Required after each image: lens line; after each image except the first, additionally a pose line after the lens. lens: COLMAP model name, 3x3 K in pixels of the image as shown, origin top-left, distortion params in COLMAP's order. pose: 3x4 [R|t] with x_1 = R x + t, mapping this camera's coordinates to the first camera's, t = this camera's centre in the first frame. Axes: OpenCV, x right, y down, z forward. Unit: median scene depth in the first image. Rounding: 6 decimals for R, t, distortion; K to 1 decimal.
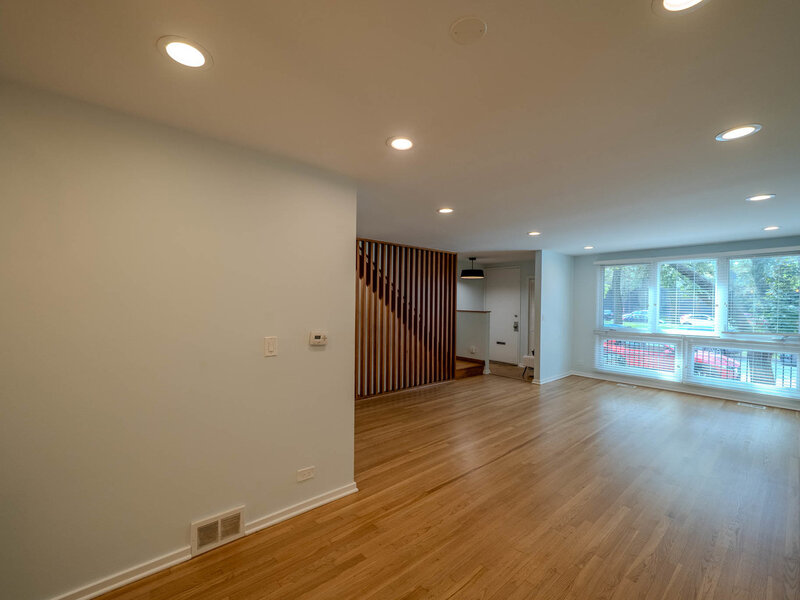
lens RADIAL K [[324.8, 0, 405.7], [0, 324.8, 303.9], [0, 0, 1]] dist [-0.016504, -0.000339]
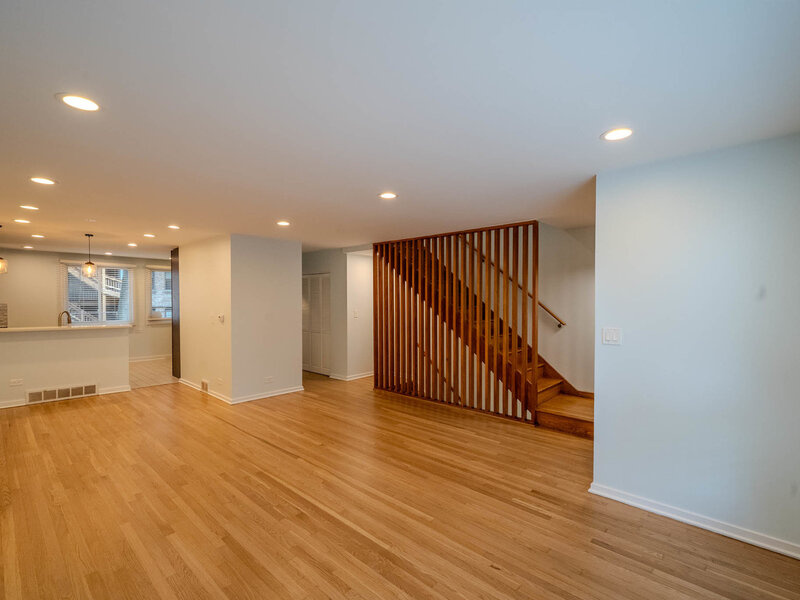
lens RADIAL K [[390.9, 0, 404.2], [0, 390.9, 300.4], [0, 0, 1]] dist [0.002567, 0.000223]
pose [[0.132841, -0.003201, -0.991132, 1.009825], [-0.000306, 0.999995, -0.003271, 0.002505], [0.991137, 0.000738, 0.132839, 0.787212]]
